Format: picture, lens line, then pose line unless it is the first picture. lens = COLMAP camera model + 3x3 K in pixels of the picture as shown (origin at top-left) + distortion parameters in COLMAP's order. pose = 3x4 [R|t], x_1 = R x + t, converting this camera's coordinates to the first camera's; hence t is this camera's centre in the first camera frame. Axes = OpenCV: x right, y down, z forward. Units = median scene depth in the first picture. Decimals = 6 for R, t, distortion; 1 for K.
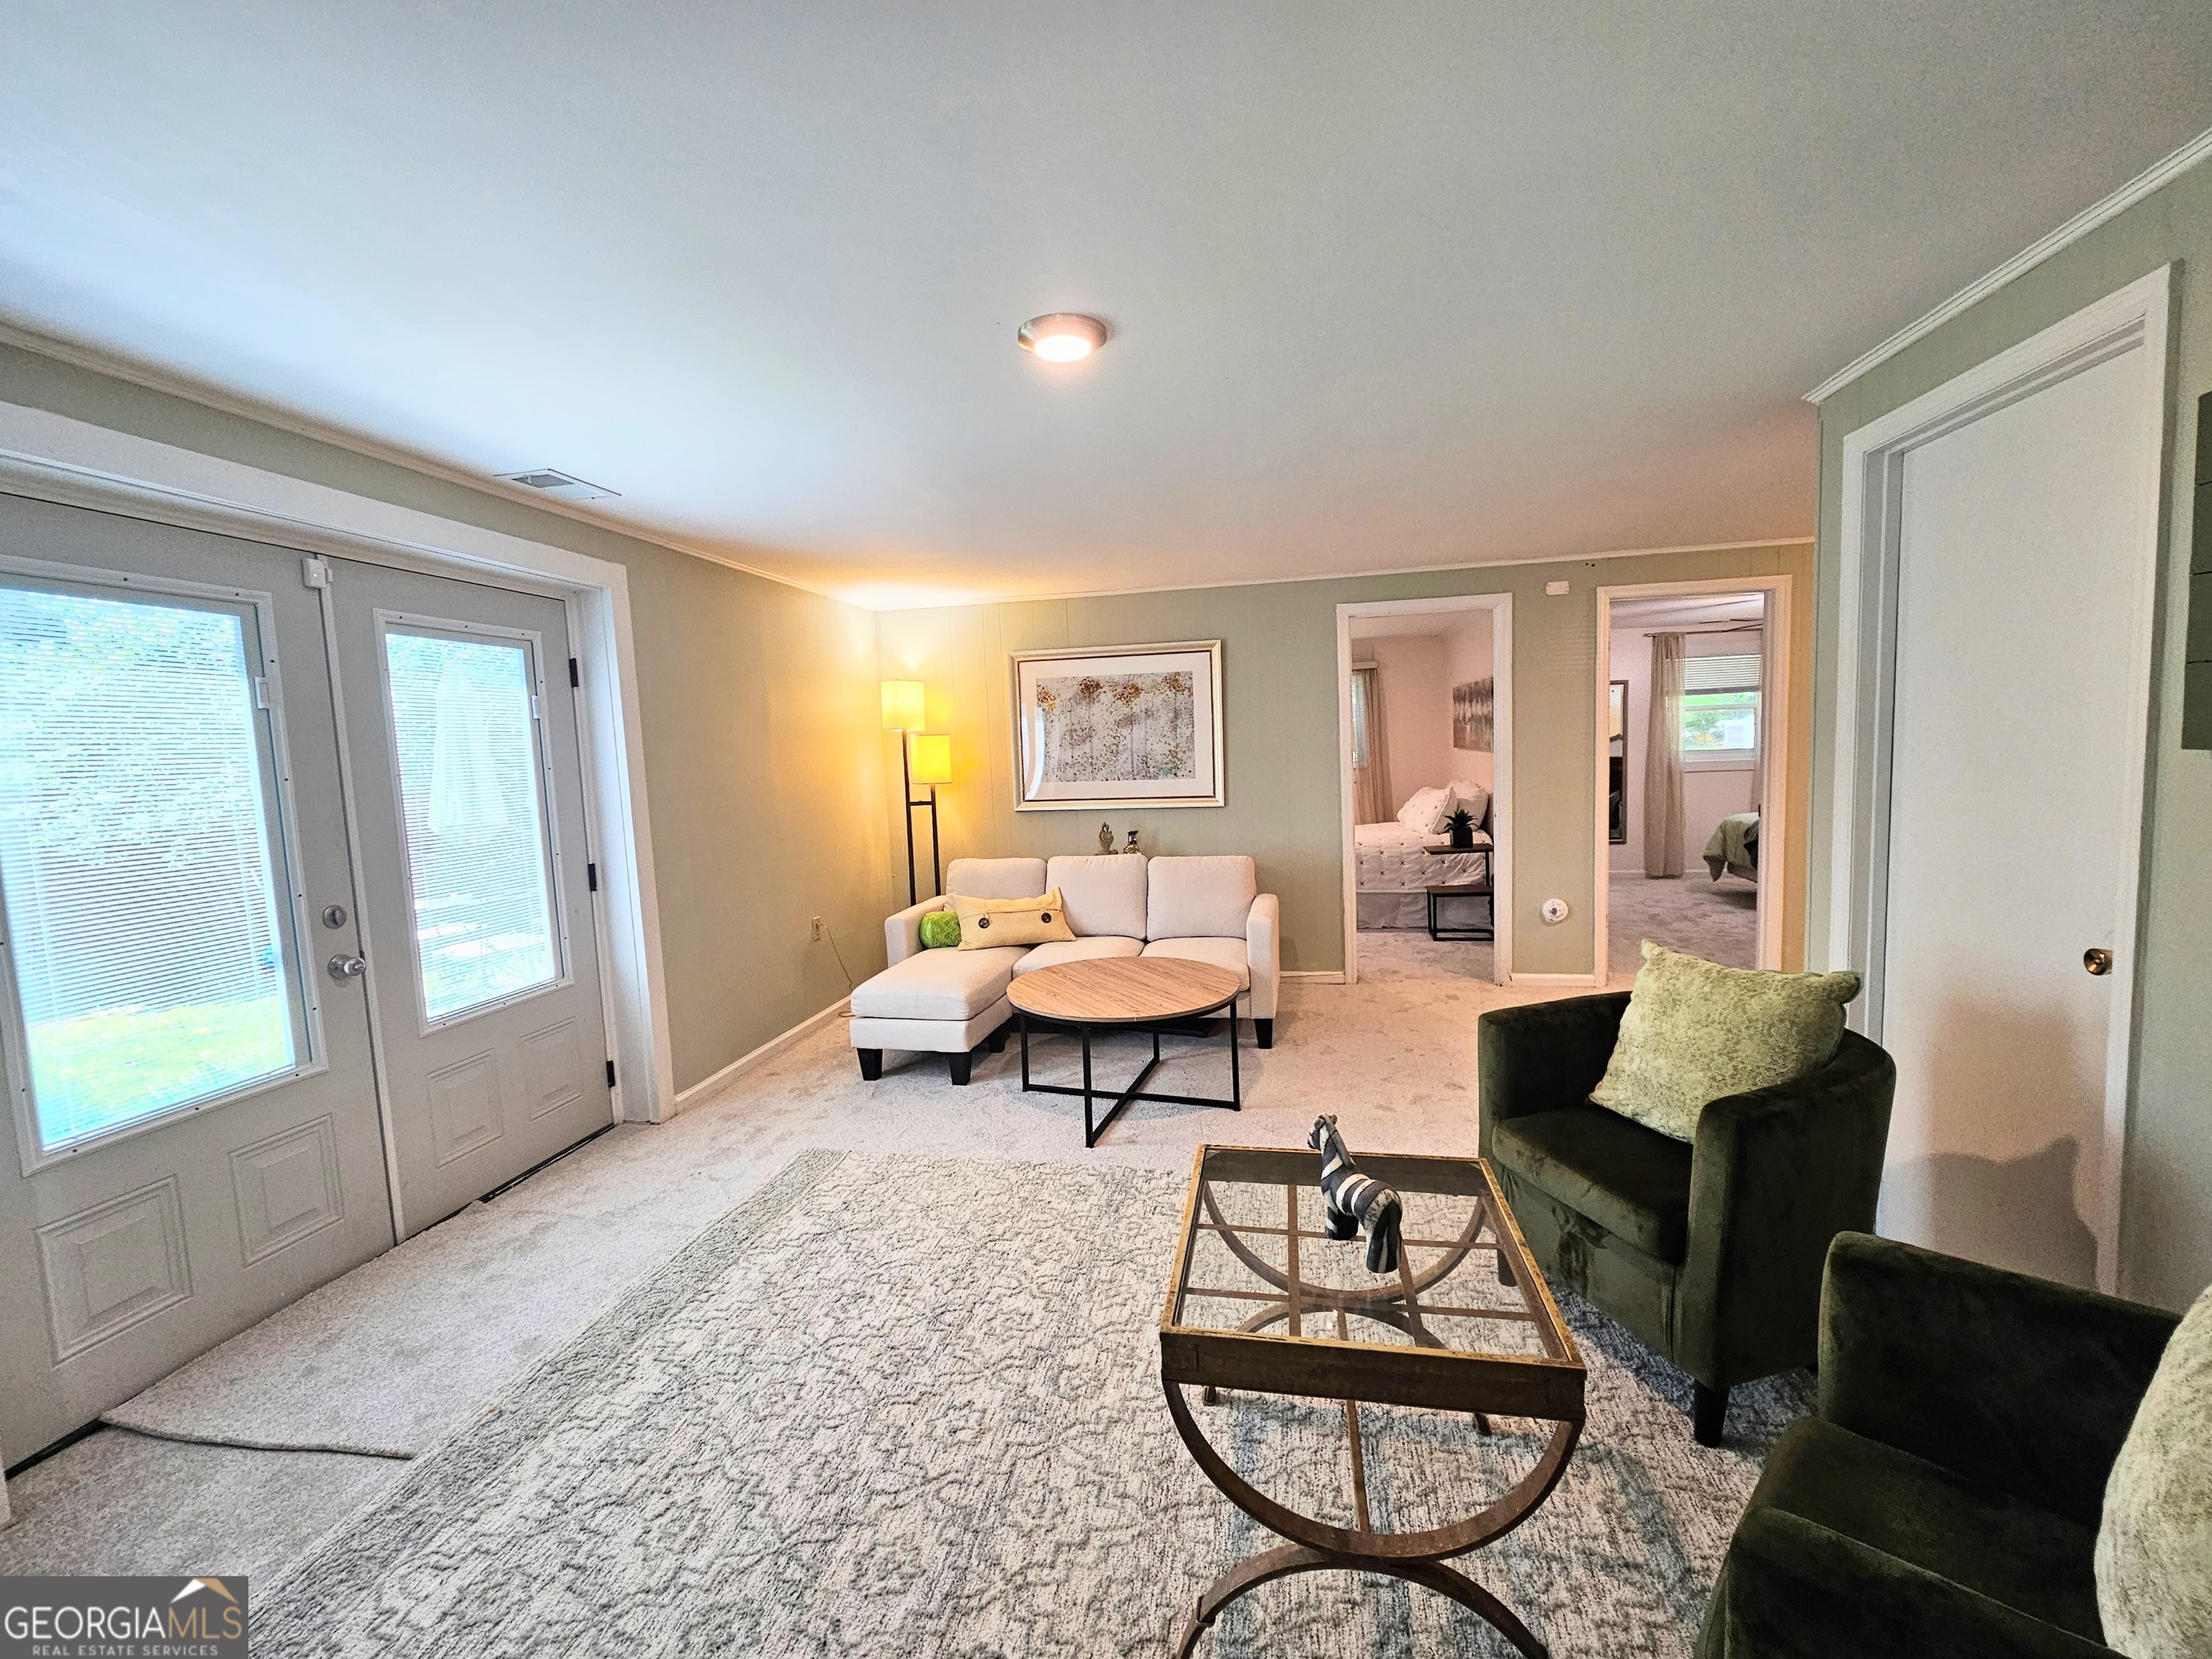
lens RADIAL K [[911.7, 0, 1105.9], [0, 911.7, 830.1], [0, 0, 1]] dist [-0.000397, 0.000362]
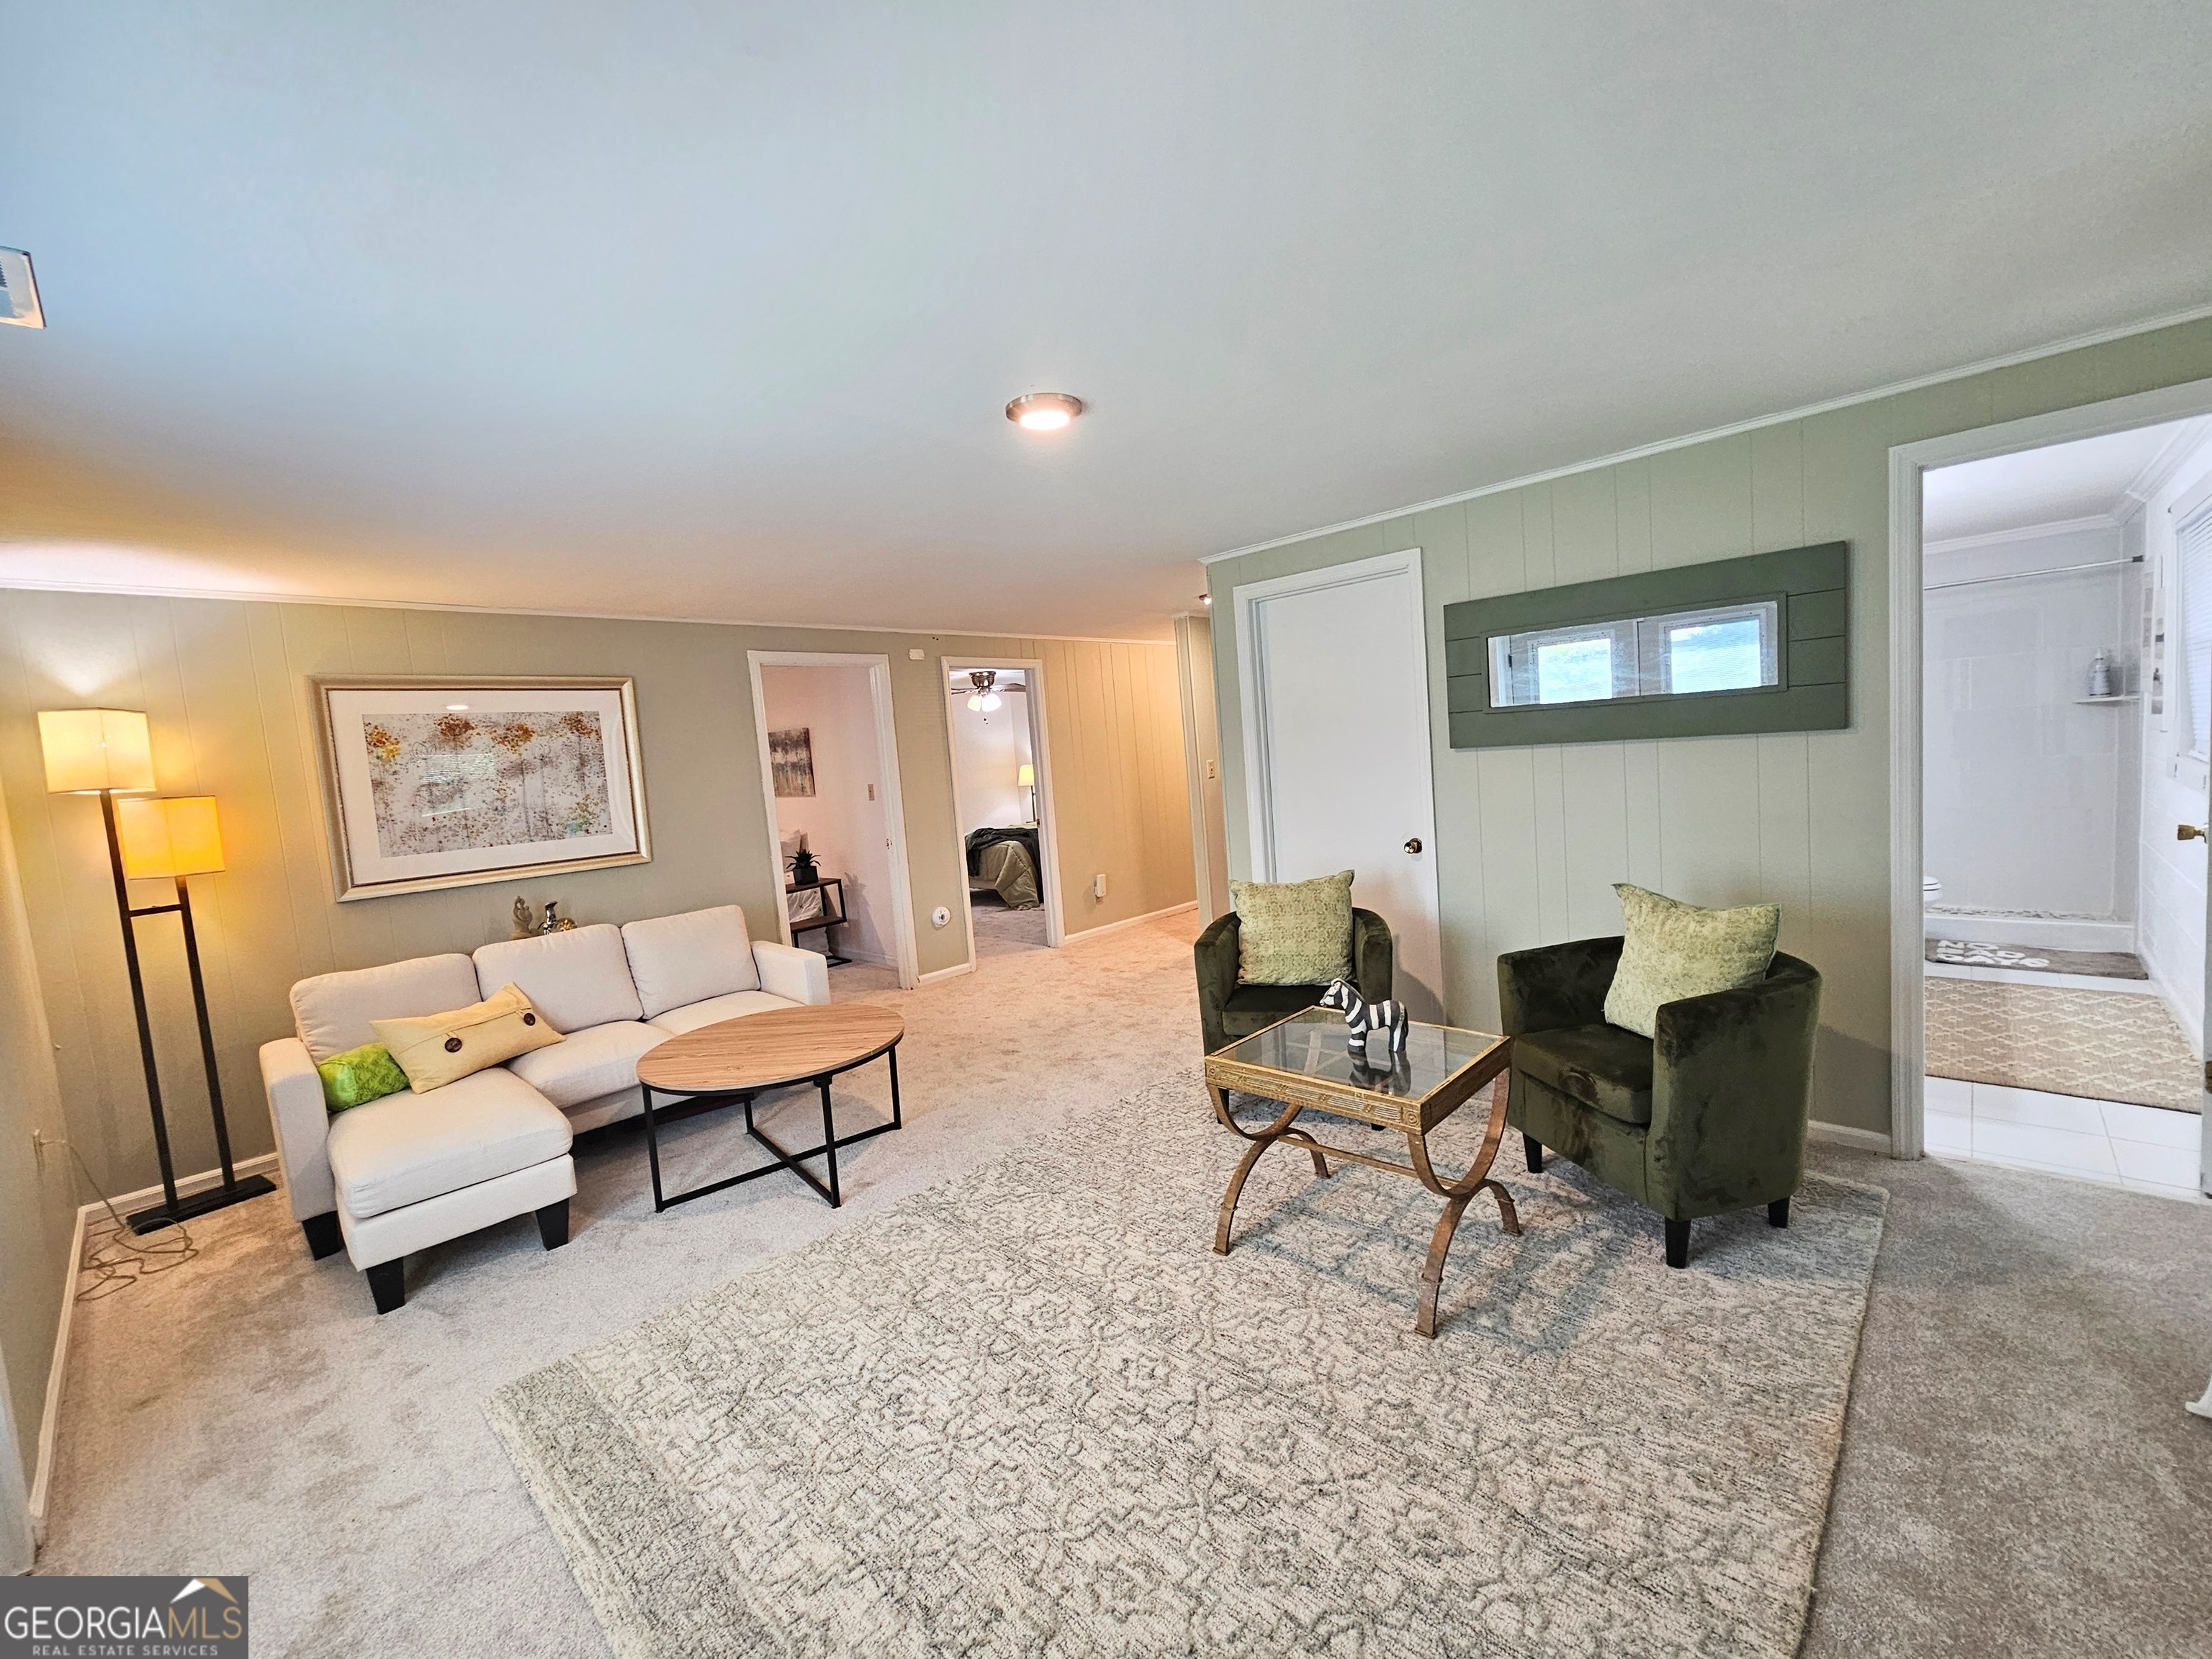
lens RADIAL K [[911.7, 0, 1110.3], [0, 911.7, 825.2], [0, 0, 1]] dist [-0.000397, 0.000362]
pose [[0.533916, -0.069609, 0.842667, -0.404004], [0.132075, 0.991238, -0.001801, -0.000557], [-0.835158, 0.112257, 0.538432, 0.142371]]
